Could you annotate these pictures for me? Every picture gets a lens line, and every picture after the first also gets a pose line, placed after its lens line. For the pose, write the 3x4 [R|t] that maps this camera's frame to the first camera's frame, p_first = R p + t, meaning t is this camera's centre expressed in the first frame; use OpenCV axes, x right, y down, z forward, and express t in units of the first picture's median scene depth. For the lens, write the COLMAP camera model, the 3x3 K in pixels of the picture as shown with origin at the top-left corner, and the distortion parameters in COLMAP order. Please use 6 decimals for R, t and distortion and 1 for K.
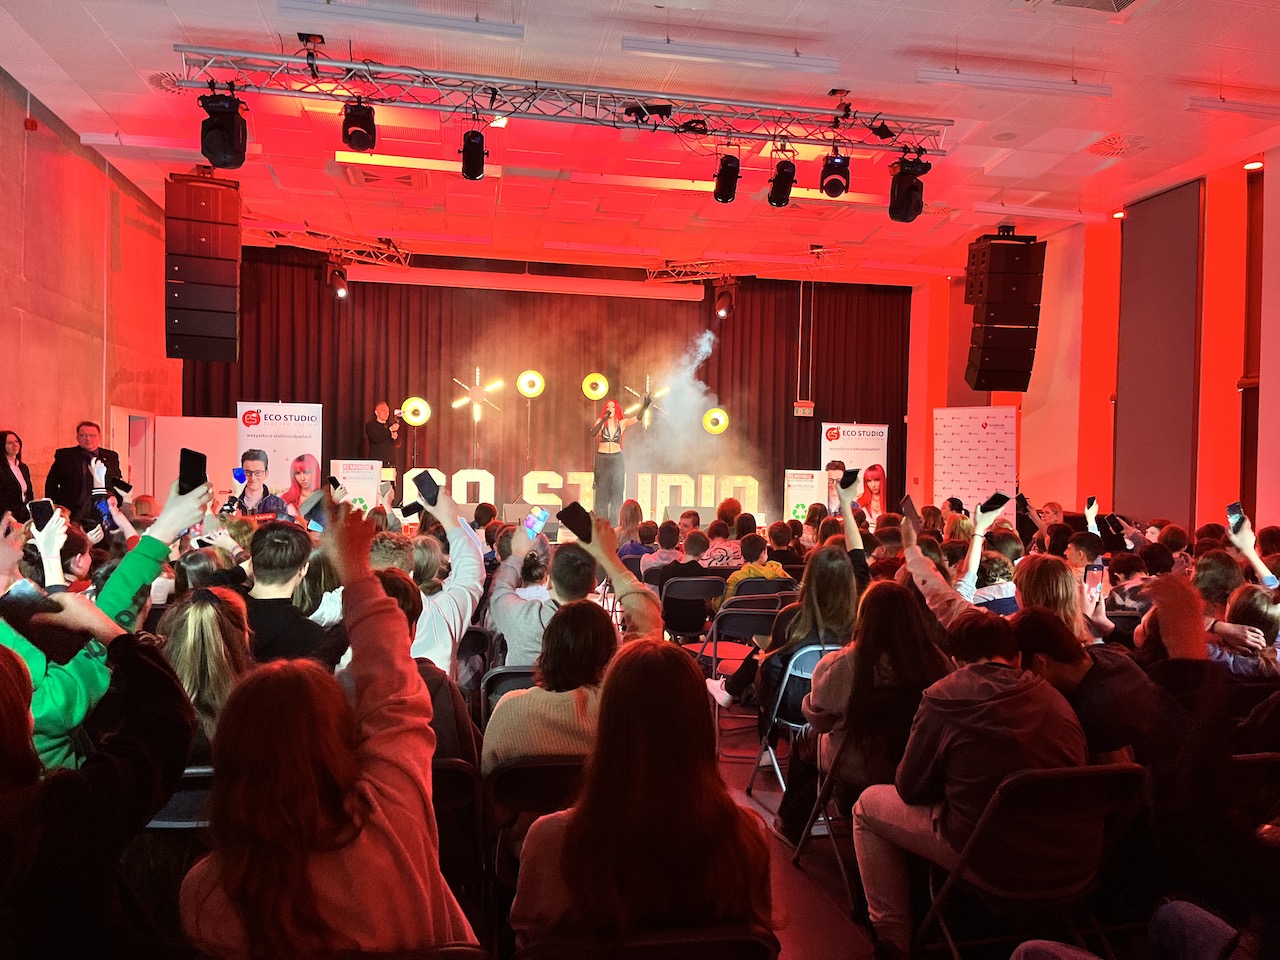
lens RADIAL K [[961.2, 0, 631.2], [0, 961.2, 478.4], [0, 0, 1]] dist [0.033271, -0.024757]
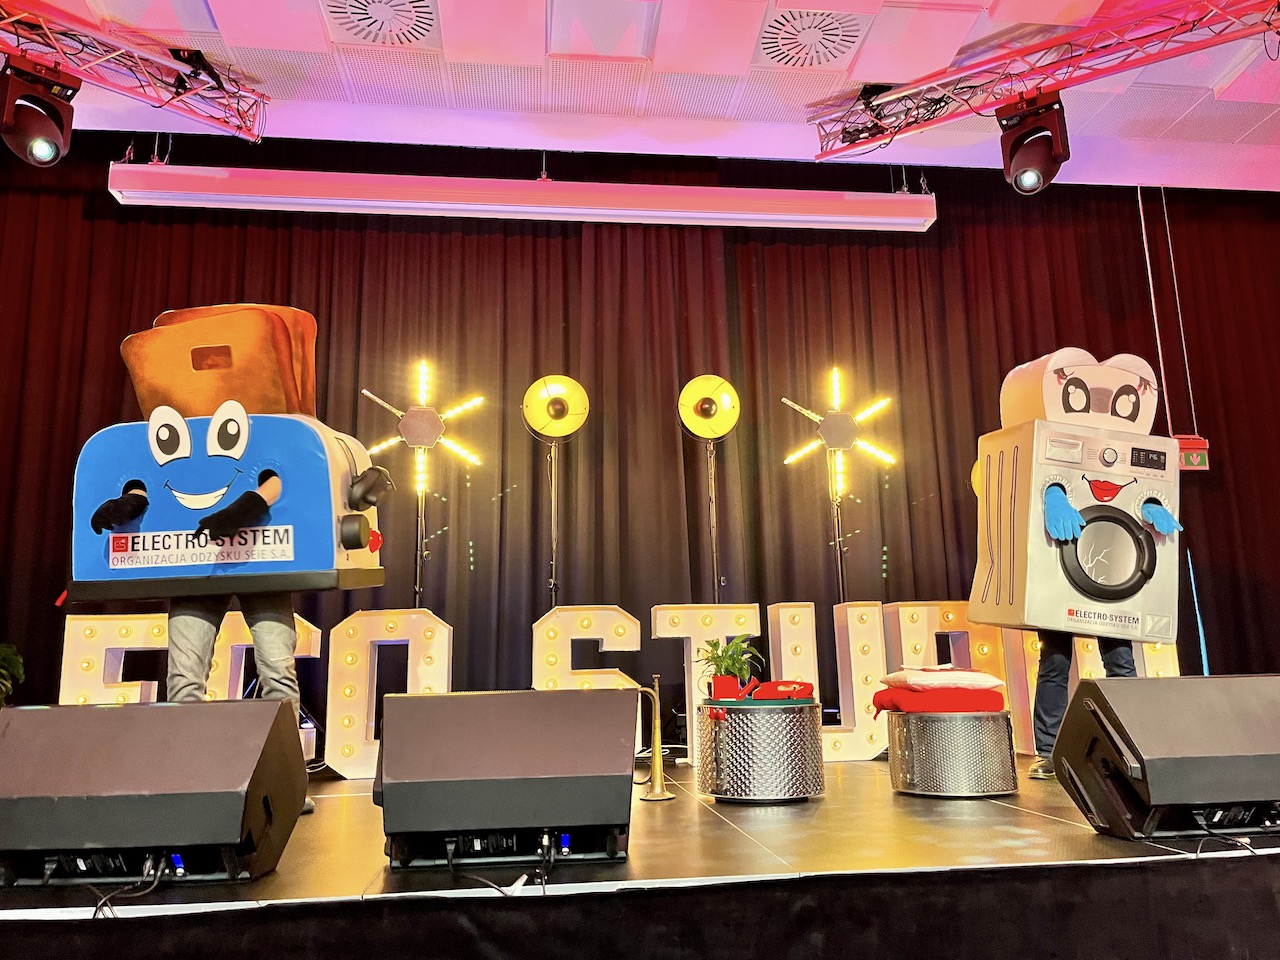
lens RADIAL K [[961.2, 0, 639.6], [0, 961.2, 476.4], [0, 0, 1]] dist [0.033271, -0.024757]
pose [[0.997318, -0.045614, -0.057241, -0.049057], [0.033964, 0.981175, -0.190112, 0.014114], [0.064835, 0.187658, 0.980092, 0.642272]]
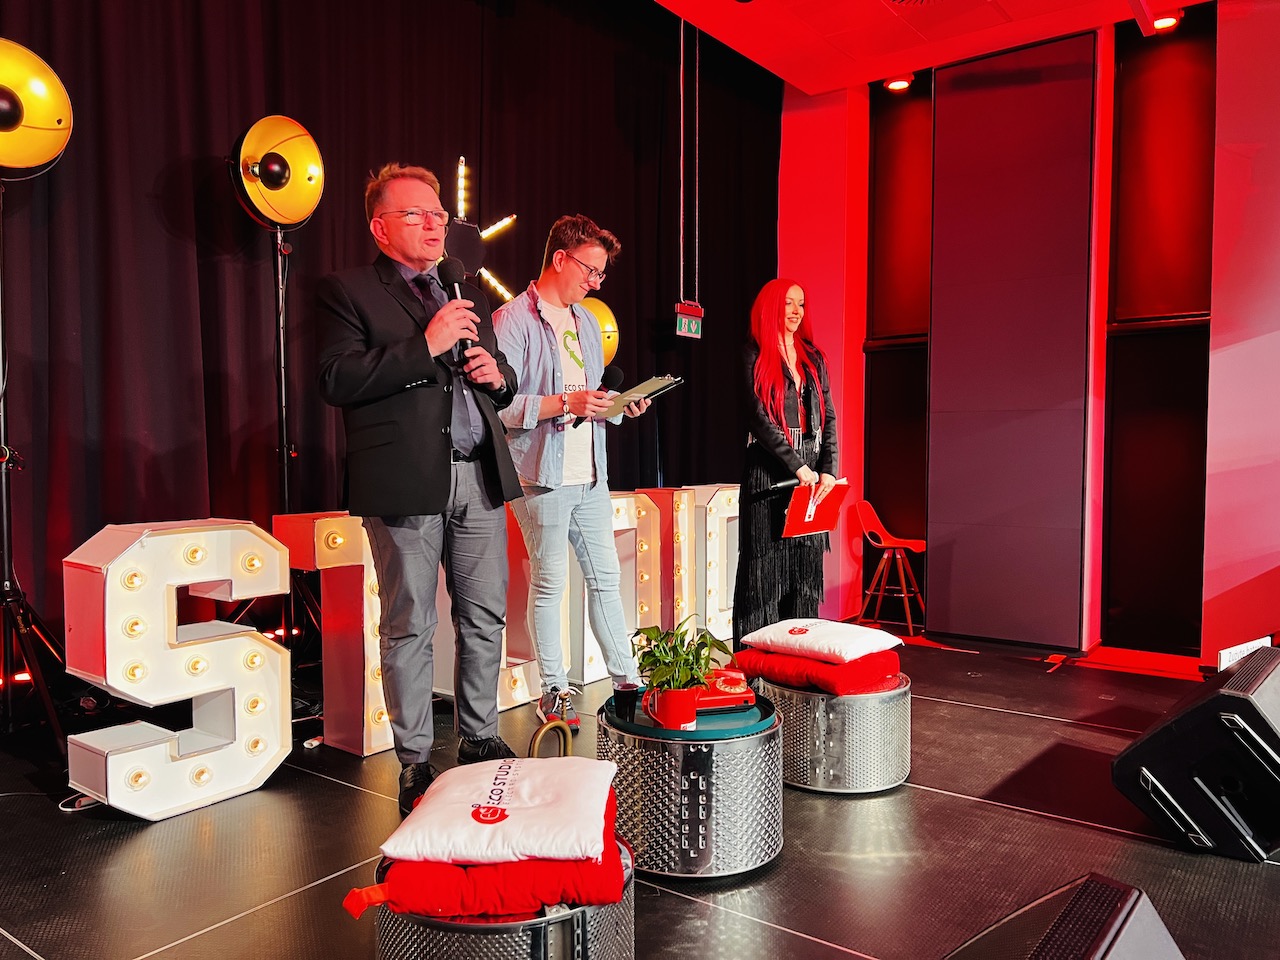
lens RADIAL K [[978.0, 0, 646.9], [0, 978.0, 489.0], [0, 0, 1]] dist [0.022568, -0.025728]
pose [[0.730211, -0.044907, 0.681745, -0.160158], [0.005949, 0.998218, 0.059381, -0.025300], [-0.683196, -0.039304, 0.729176, 0.791379]]
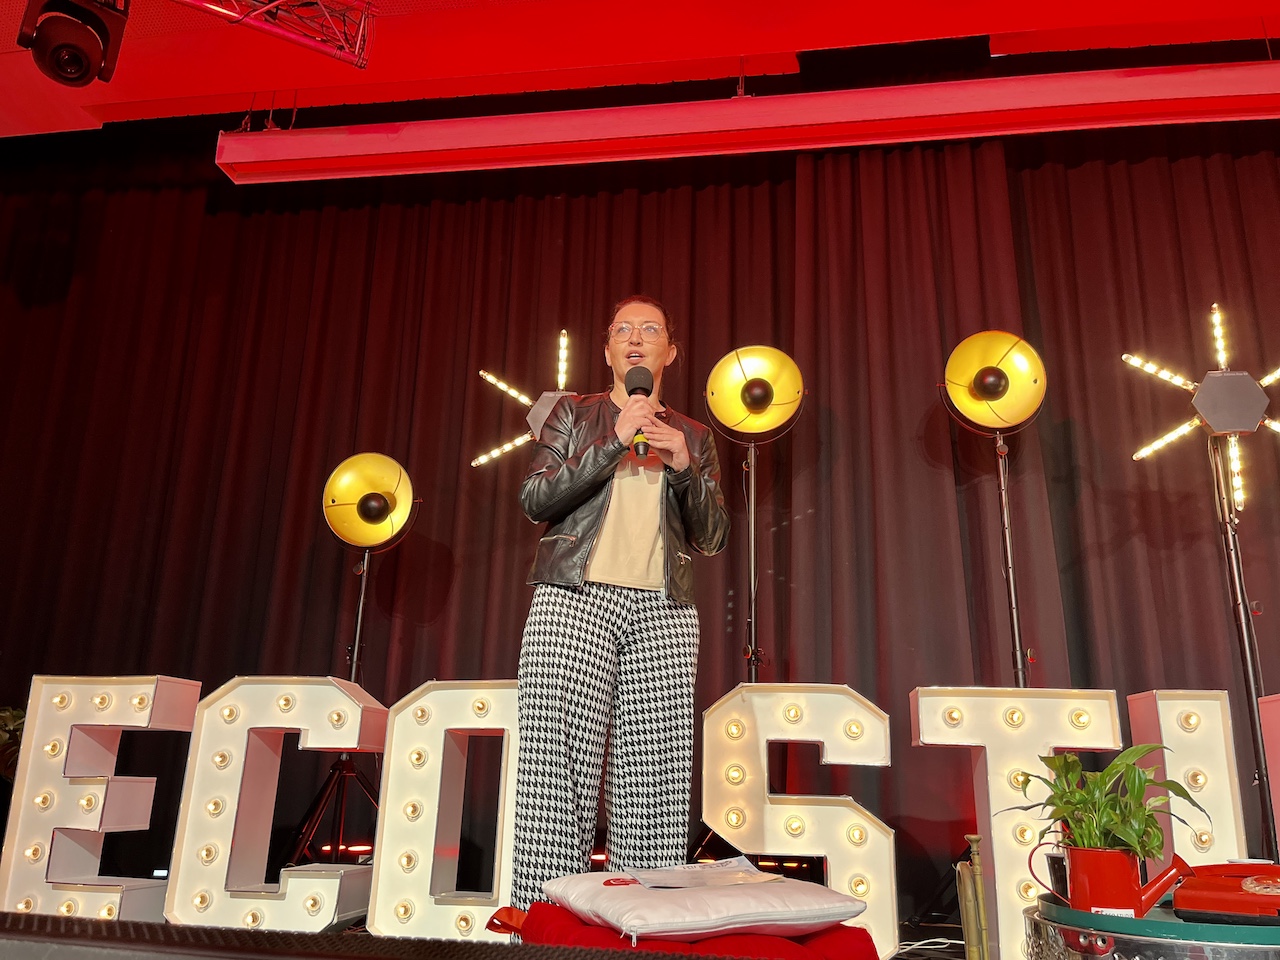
lens RADIAL K [[961.2, 0, 632.1], [0, 961.2, 494.1], [0, 0, 1]] dist [0.033271, -0.024757]
pose [[0.948249, -0.073741, -0.308845, -0.057046], [-0.012741, 0.963040, -0.269057, 0.009893], [0.317271, 0.259069, 0.912262, 0.787031]]
